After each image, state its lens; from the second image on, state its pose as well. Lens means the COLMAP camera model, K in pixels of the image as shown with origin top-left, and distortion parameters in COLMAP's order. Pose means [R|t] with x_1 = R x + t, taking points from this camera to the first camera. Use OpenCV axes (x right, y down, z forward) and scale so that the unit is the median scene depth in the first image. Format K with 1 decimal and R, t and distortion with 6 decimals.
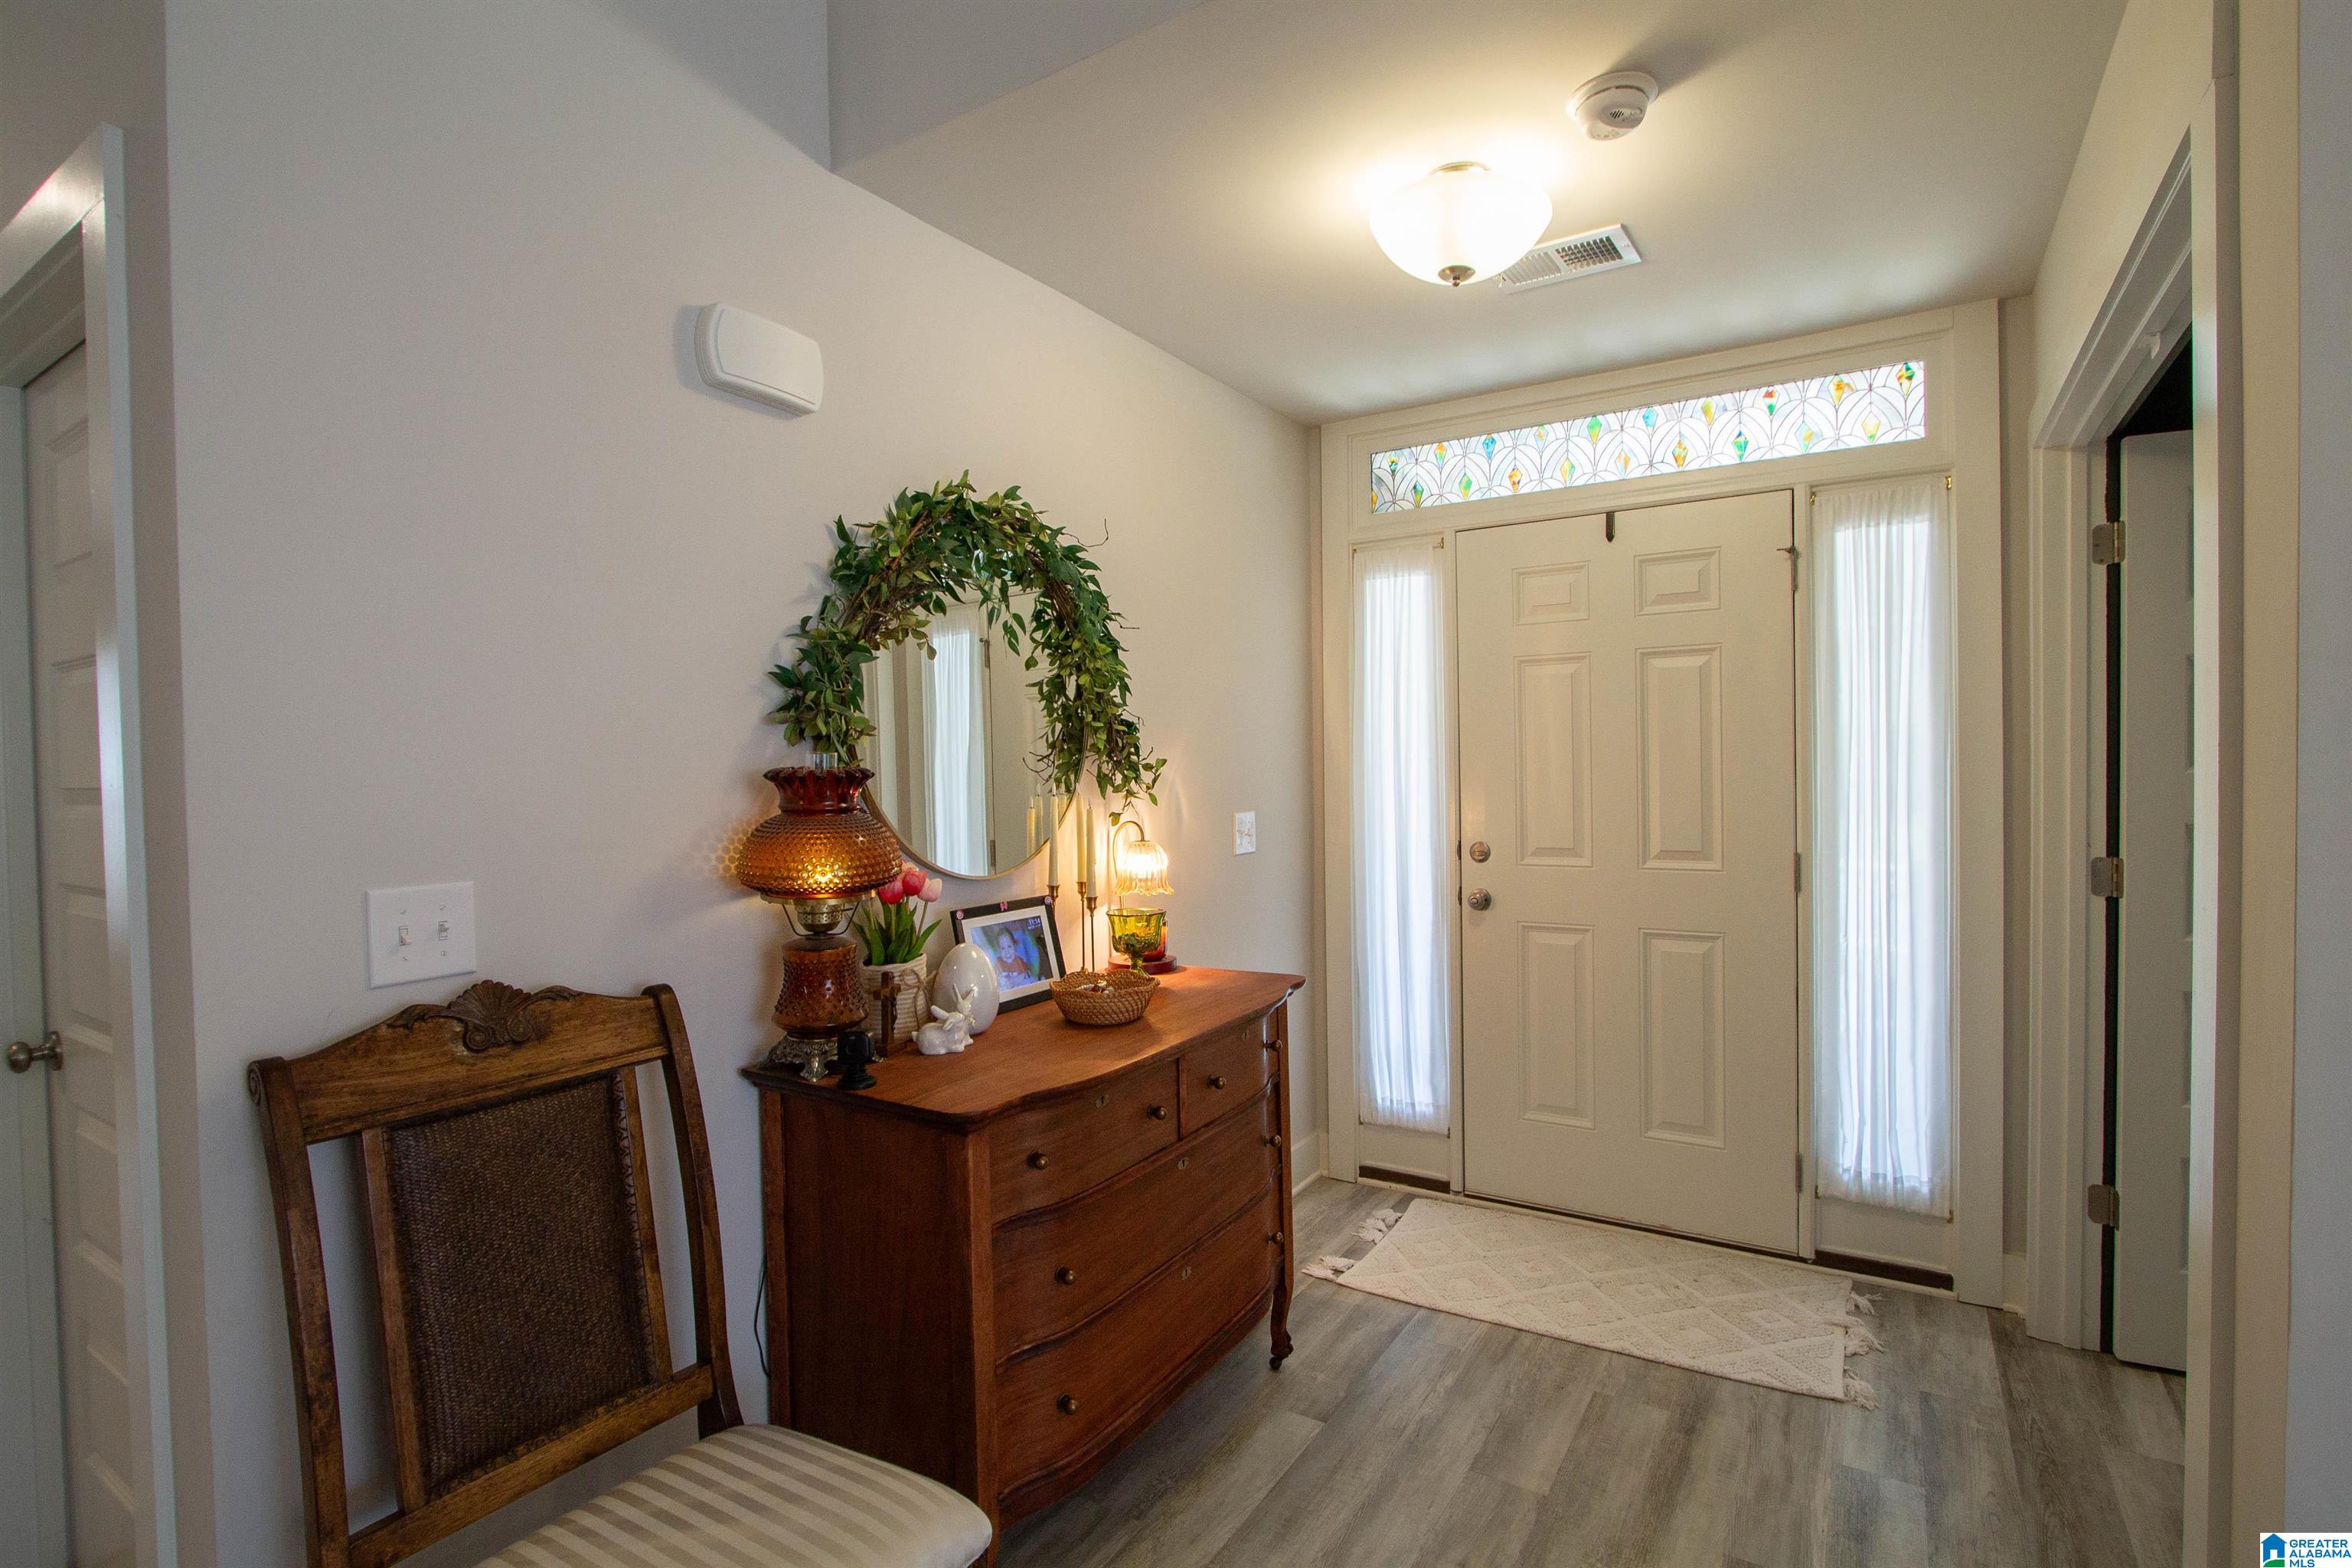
lens RADIAL K [[1105.1, 0, 1181.0], [0, 1105.1, 788.9], [0, 0, 1]] dist [-0.022722, 0.003848]
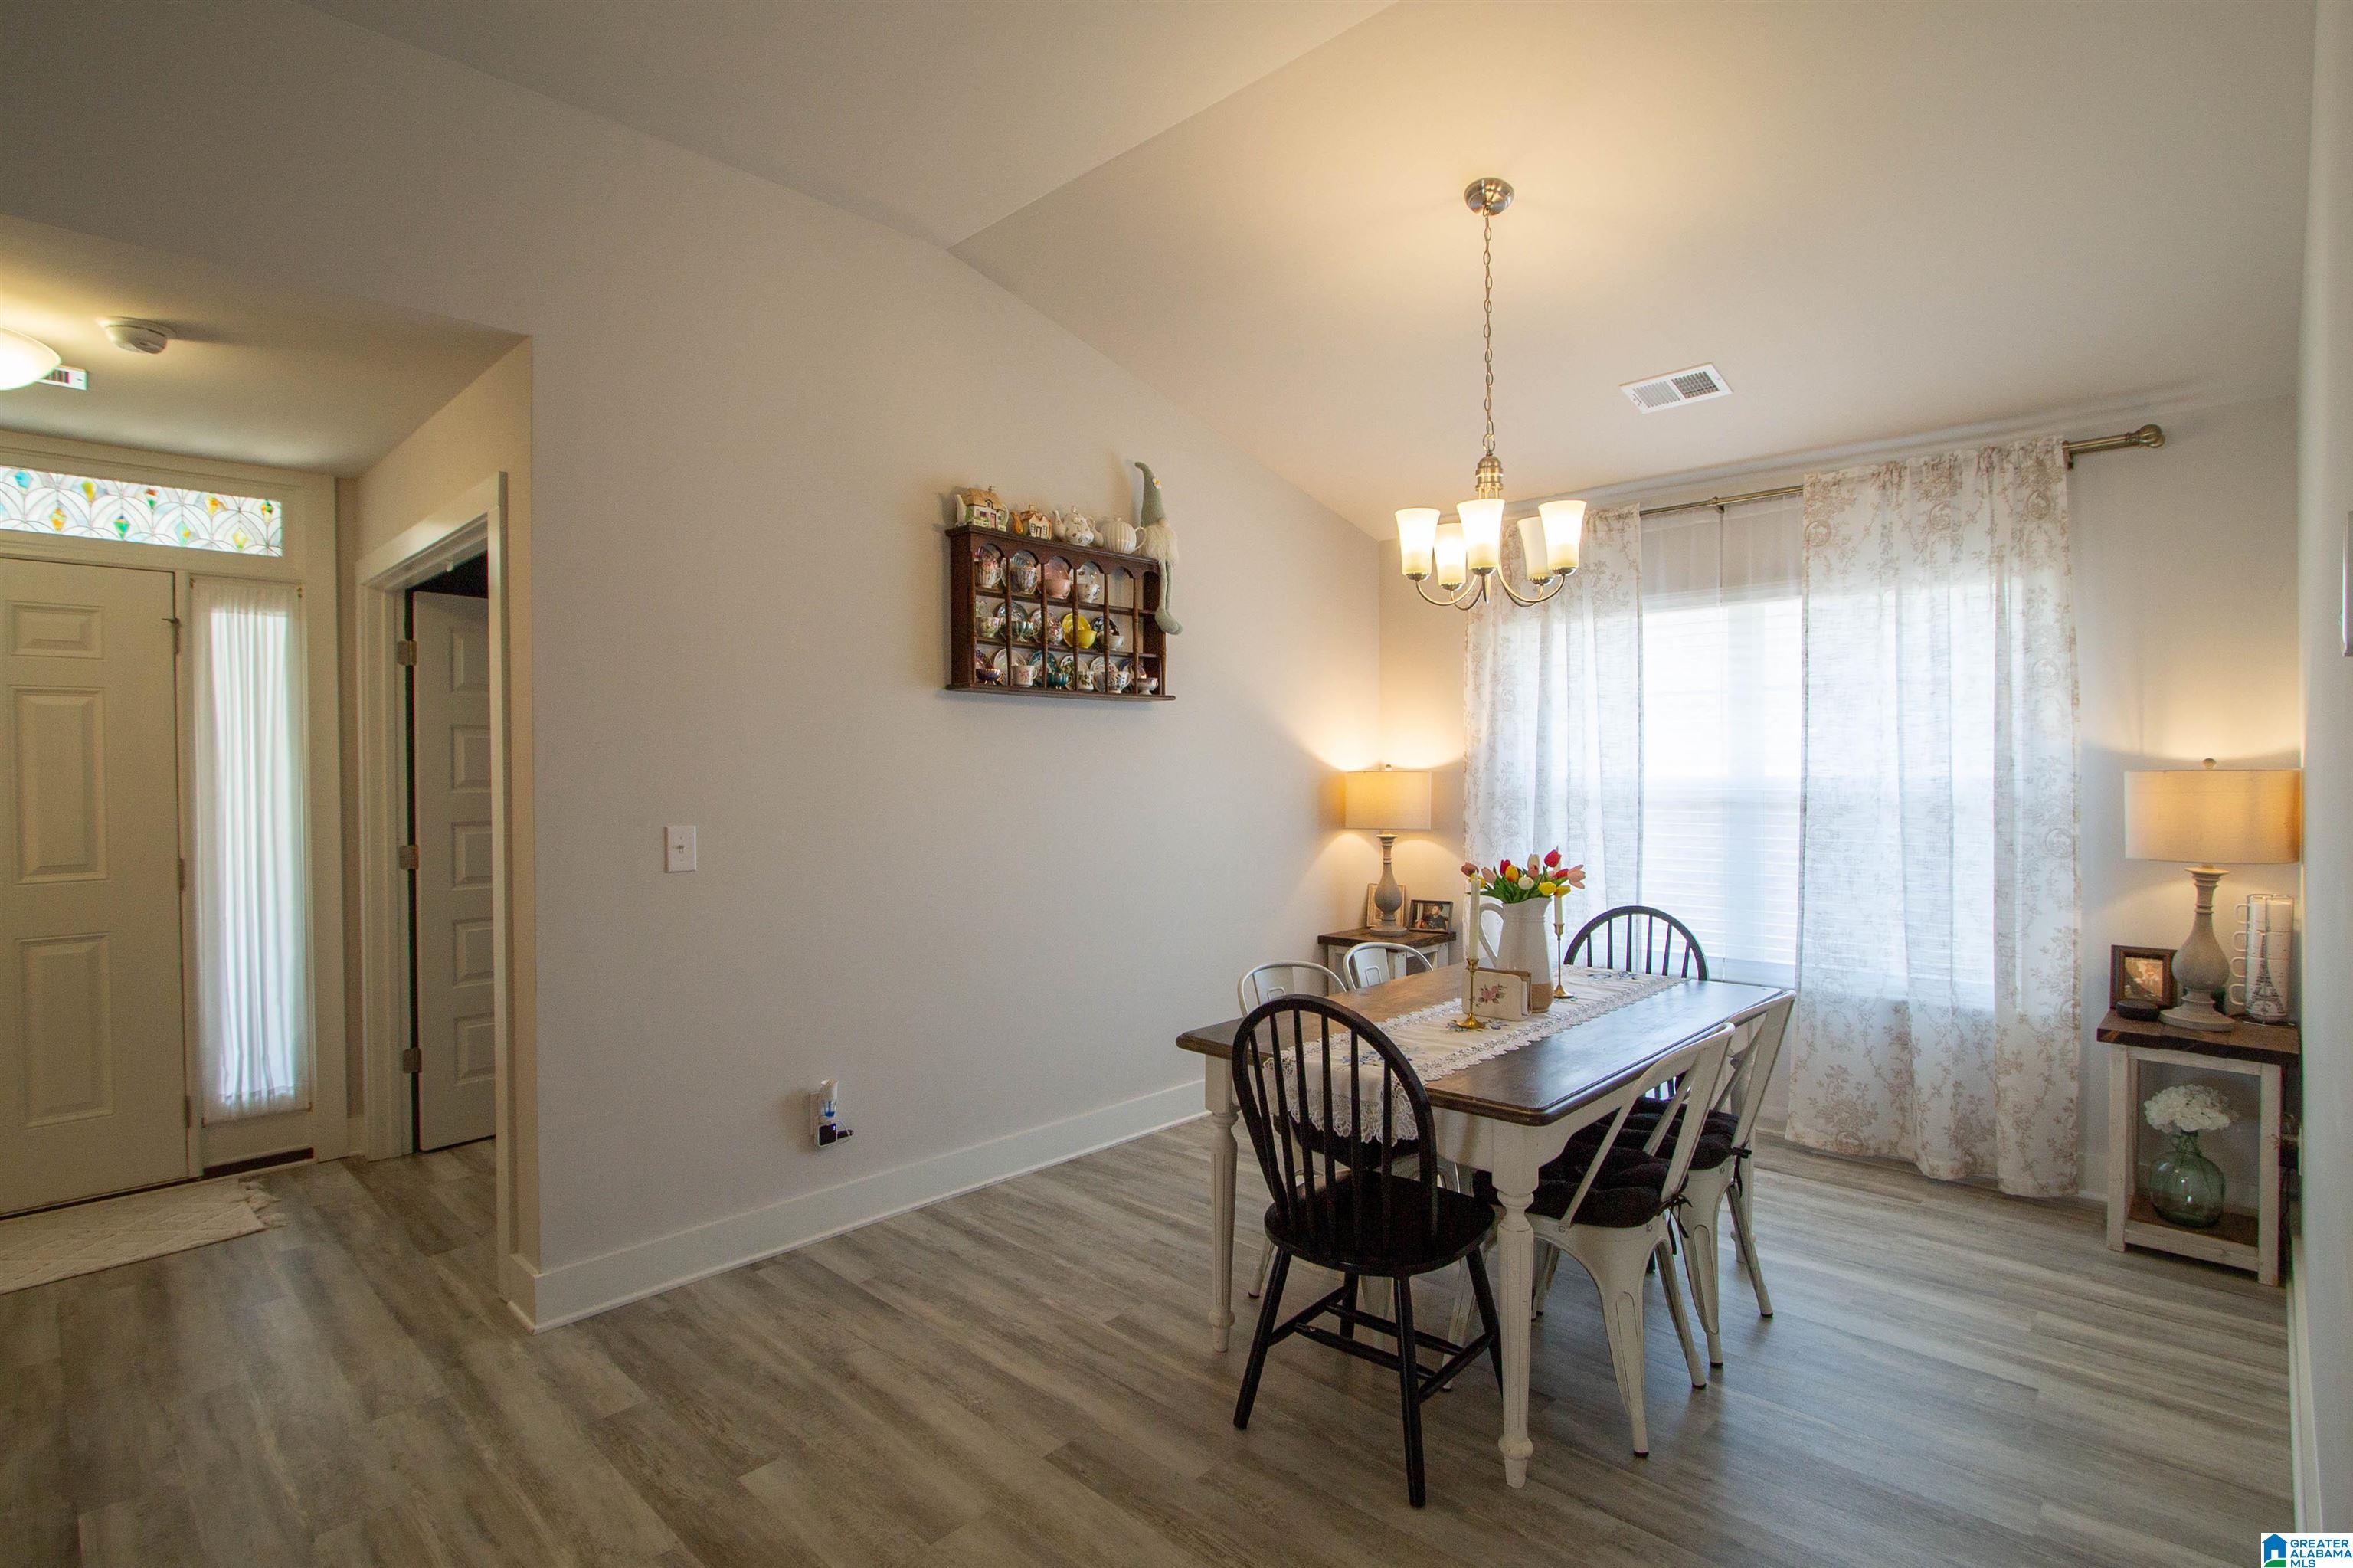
lens RADIAL K [[1105.6, 0, 1182.8], [0, 1105.6, 775.5], [0, 0, 1]] dist [-0.022722, 0.003848]
pose [[0.186406, 0.010494, 0.982417, -0.475344], [0.029608, 0.999429, -0.016293, 0.017527], [-0.982026, 0.032125, 0.185989, -0.389675]]
